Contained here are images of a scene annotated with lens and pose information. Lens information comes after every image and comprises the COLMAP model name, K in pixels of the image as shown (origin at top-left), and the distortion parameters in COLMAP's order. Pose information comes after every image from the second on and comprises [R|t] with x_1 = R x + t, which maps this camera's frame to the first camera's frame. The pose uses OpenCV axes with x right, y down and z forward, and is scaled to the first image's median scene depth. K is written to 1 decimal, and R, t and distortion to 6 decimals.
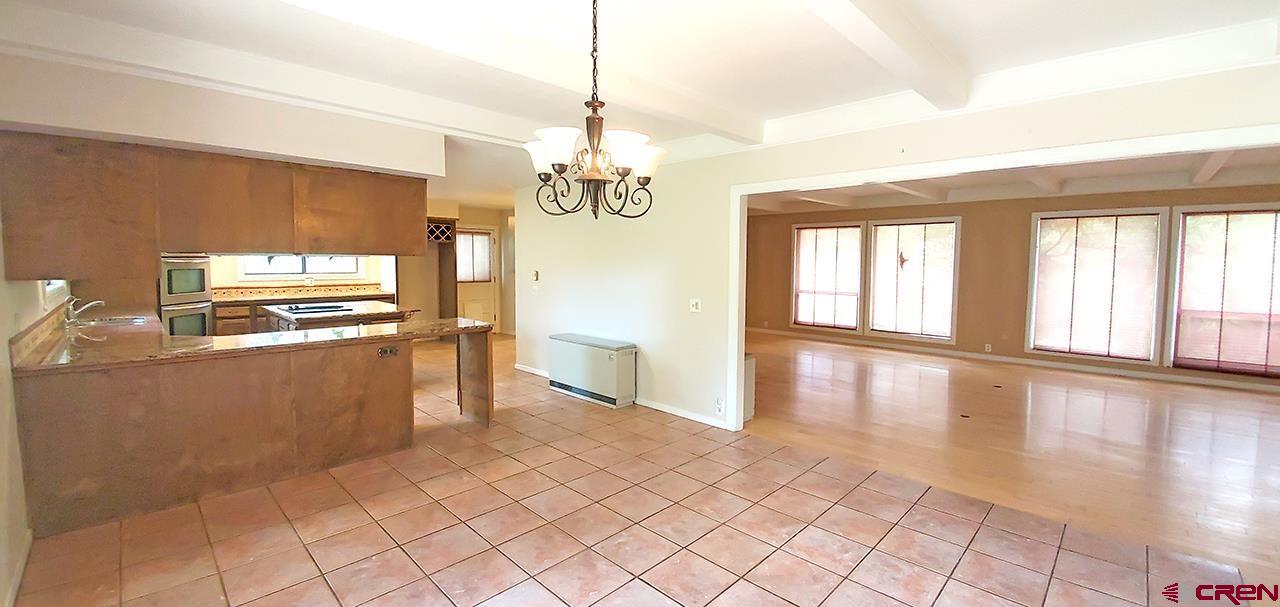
lens RADIAL K [[505.2, 0, 630.6], [0, 505.2, 295.6], [0, 0, 1]] dist [-0.012199, -0.005493]
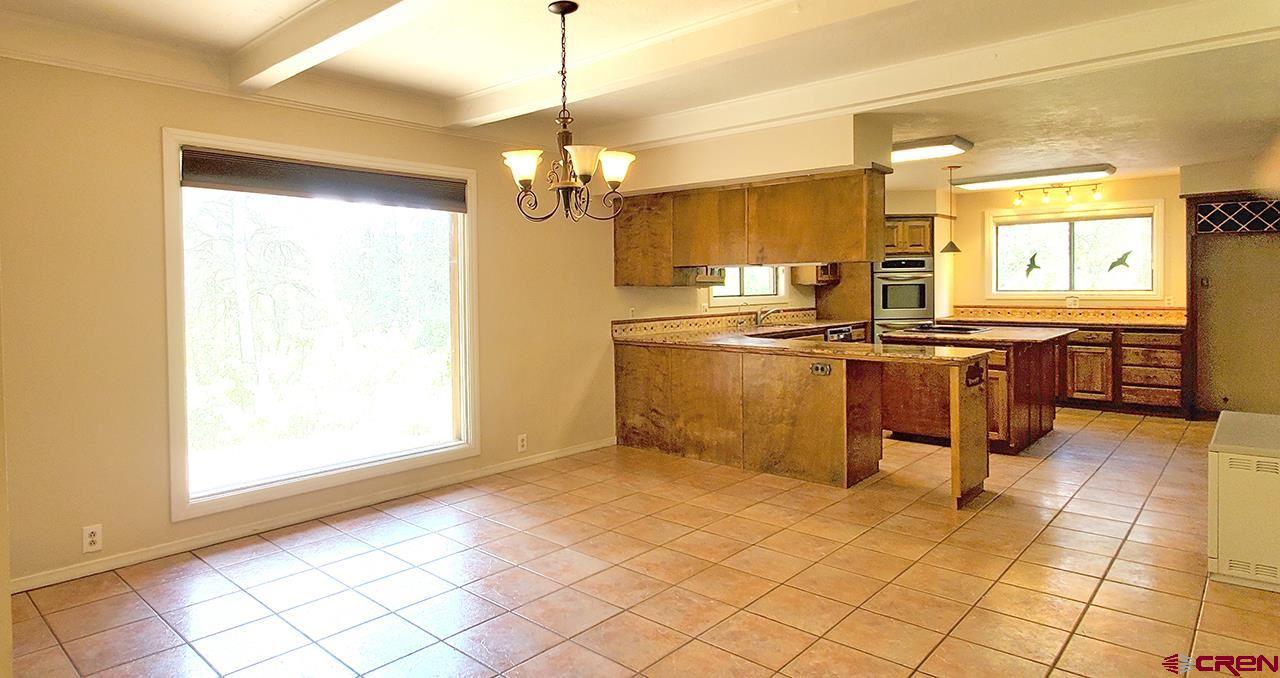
lens RADIAL K [[715.7, 0, 565.4], [0, 715.7, 300.9], [0, 0, 1]] dist [-0.007825, -0.010215]
pose [[-0.004266, 0.012649, -0.999911, 0.868787], [-0.057142, 0.998283, 0.012872, -0.000844], [0.998357, 0.057191, -0.003536, 0.587491]]
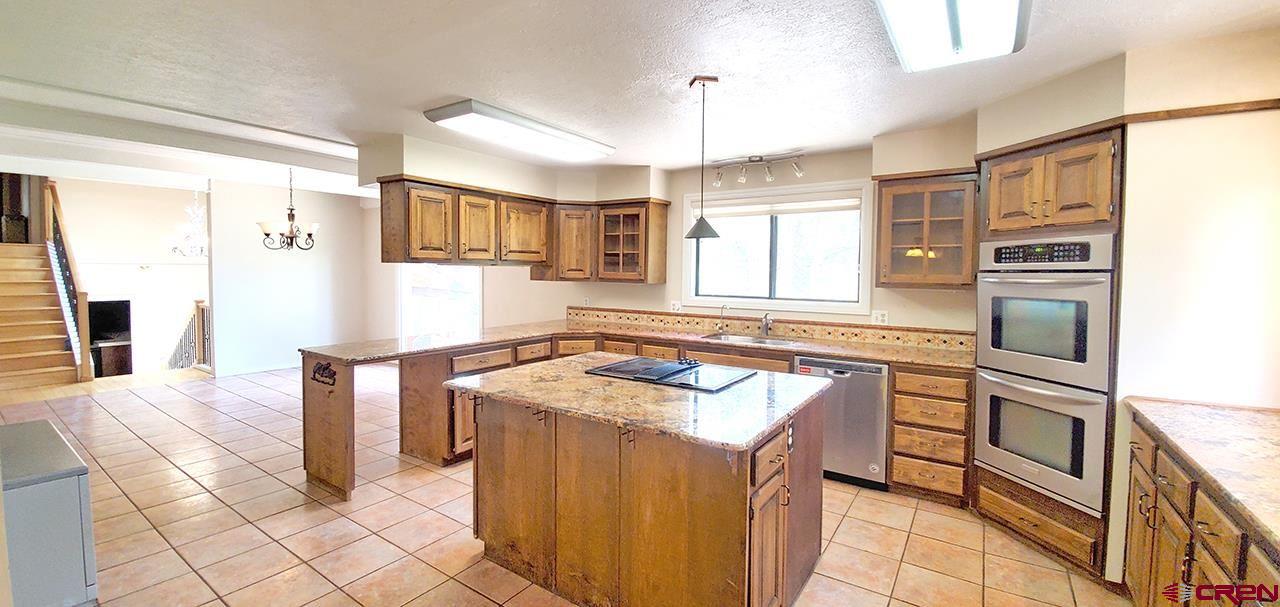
lens RADIAL K [[505.2, 0, 634.6], [0, 505.2, 299.3], [0, 0, 1]] dist [-0.012199, -0.005493]
pose [[-0.984619, -0.009876, -0.174437, -0.808476], [-0.031407, 0.992142, 0.121111, -0.159936], [0.171870, 0.124727, -0.977192, 2.314166]]
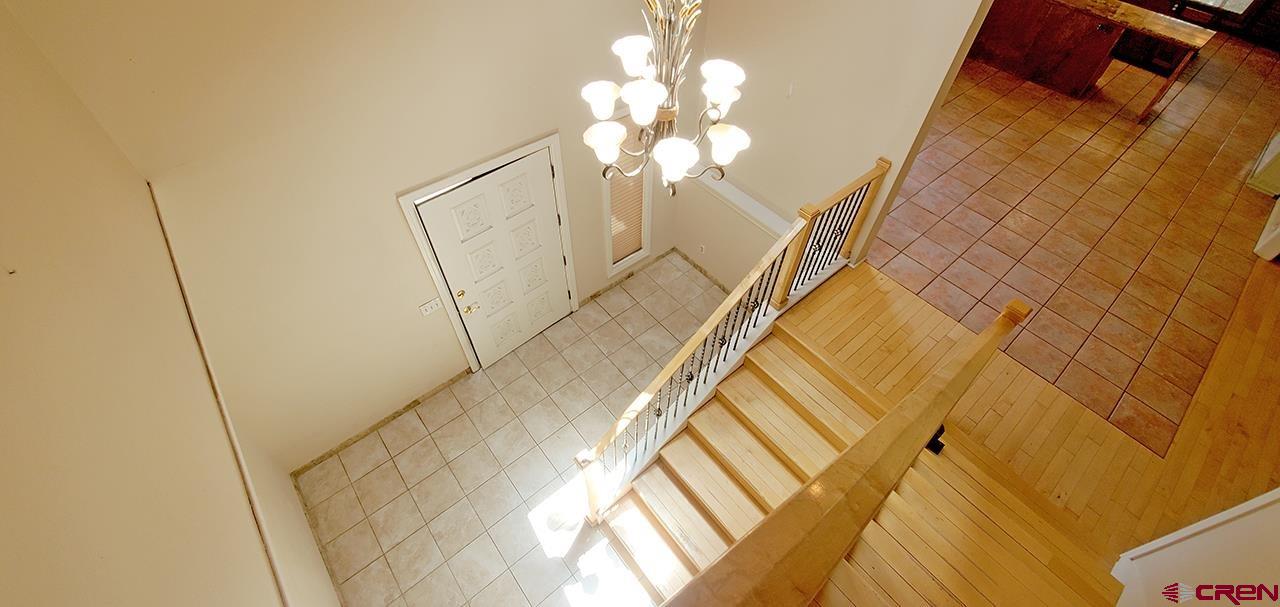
lens RADIAL K [[505.2, 0, 628.5], [0, 505.2, 303.7], [0, 0, 1]] dist [-0.012199, -0.005493]
pose [[-0.097811, 0.765578, -0.635865, 1.342859], [-0.067598, 0.632342, 0.771734, -0.451306], [0.992907, 0.118467, -0.010098, -0.341016]]
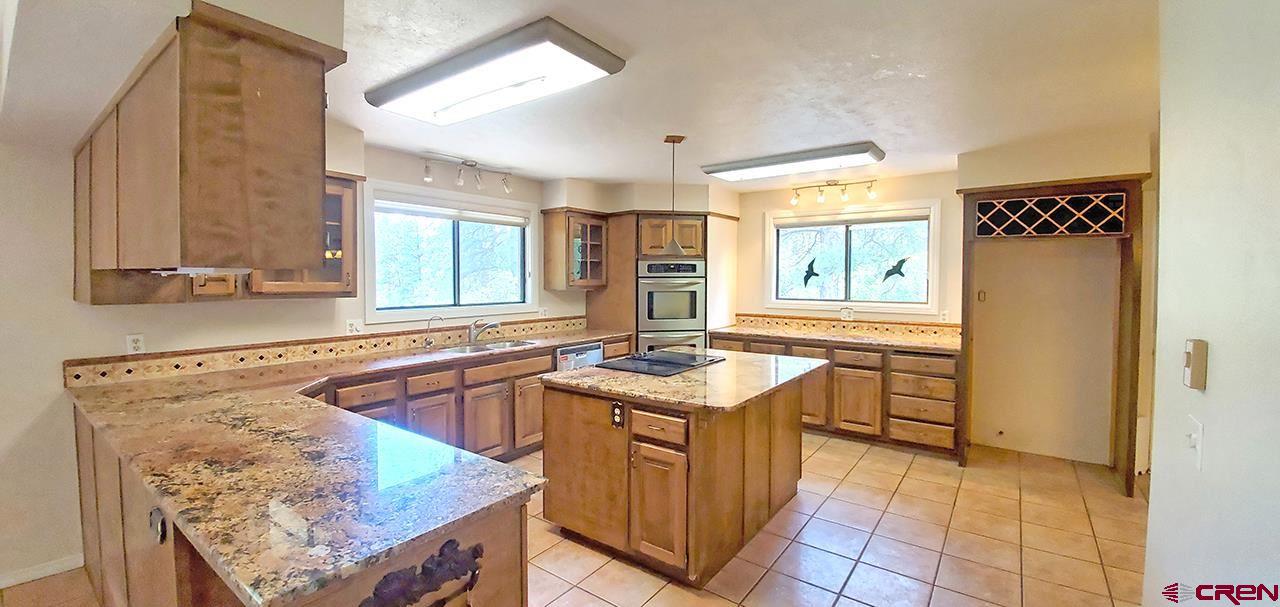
lens RADIAL K [[505.2, 0, 647.6], [0, 505.2, 294.9], [0, 0, 1]] dist [-0.012199, -0.005493]
pose [[0.153918, 0.026634, -0.987725, -0.066123], [-0.069956, 0.997422, 0.015994, -0.097863], [0.985604, 0.066635, 0.155384, 1.400700]]
